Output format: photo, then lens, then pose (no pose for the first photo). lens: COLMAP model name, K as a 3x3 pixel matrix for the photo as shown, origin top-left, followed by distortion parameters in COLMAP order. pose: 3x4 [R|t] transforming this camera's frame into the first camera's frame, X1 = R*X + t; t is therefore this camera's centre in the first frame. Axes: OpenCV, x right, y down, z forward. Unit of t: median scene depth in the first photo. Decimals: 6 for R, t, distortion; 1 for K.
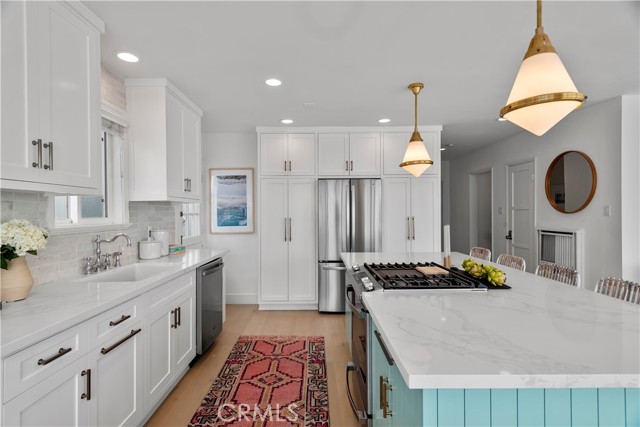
lens RADIAL K [[332.7, 0, 318.8], [0, 332.7, 211.9], [0, 0, 1]] dist [0.001690, 0.000107]
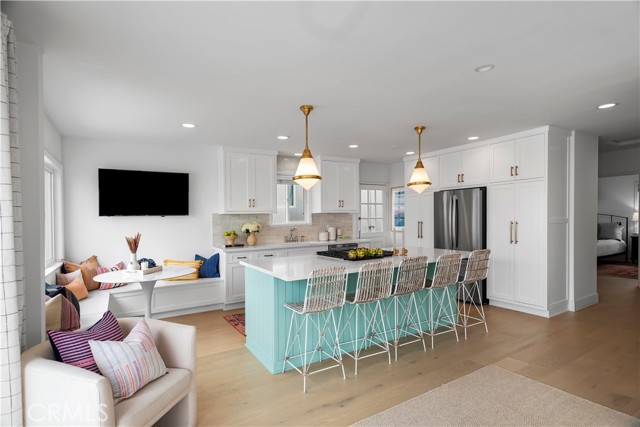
lens RADIAL K [[322.9, 0, 320.7], [0, 322.9, 221.0], [0, 0, 1]] dist [0.001648, 0.000365]
pose [[0.511641, 0.009396, -0.859148, 1.235979], [0.013936, 0.999718, 0.019233, -0.020704], [0.859086, -0.021813, 0.511366, -0.047258]]
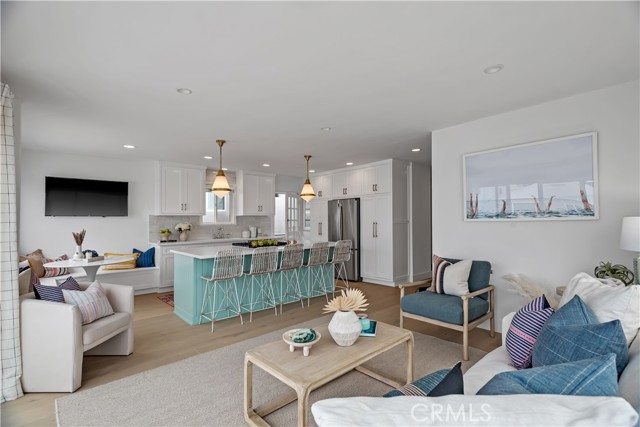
lens RADIAL K [[299.0, 0, 322.2], [0, 299.0, 219.8], [0, 0, 1]] dist [0.002617, 0.000213]
pose [[0.667496, -0.000756, -0.744613, 1.670133], [0.006552, 0.999967, 0.004859, -0.005996], [0.744585, -0.008122, 0.667478, -0.125380]]
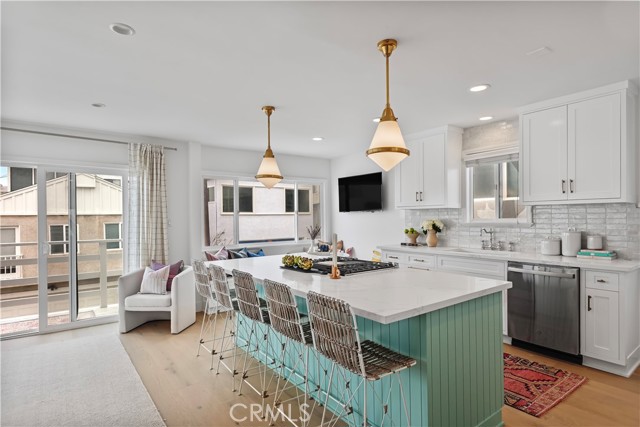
lens RADIAL K [[342.6, 0, 336.1], [0, 342.6, 216.5], [0, 0, 1]] dist [0.004940, 0.000745]
pose [[-0.783360, 0.018712, -0.621287, 0.831969], [0.019815, 0.999791, 0.005127, -0.013056], [0.621252, -0.008295, -0.783567, 1.506448]]
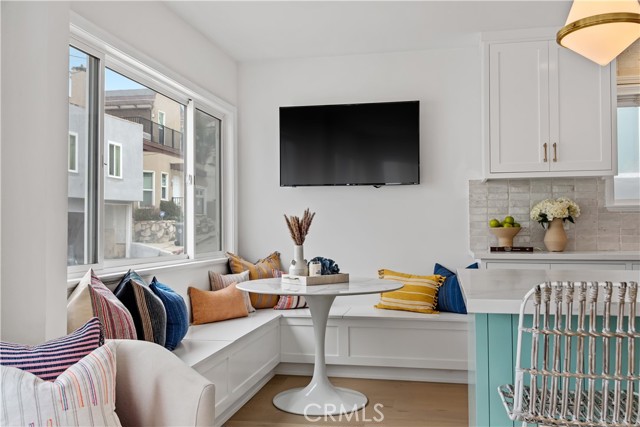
lens RADIAL K [[587.0, 0, 320.0], [0, 587.0, 213.5], [0, 0, 1]] dist [-0.003623, -0.007292]
pose [[-0.217631, -0.014475, -0.975924, 1.005295], [0.005203, 0.999859, -0.015990, 0.071566], [0.976017, -0.008557, -0.217525, 0.292529]]
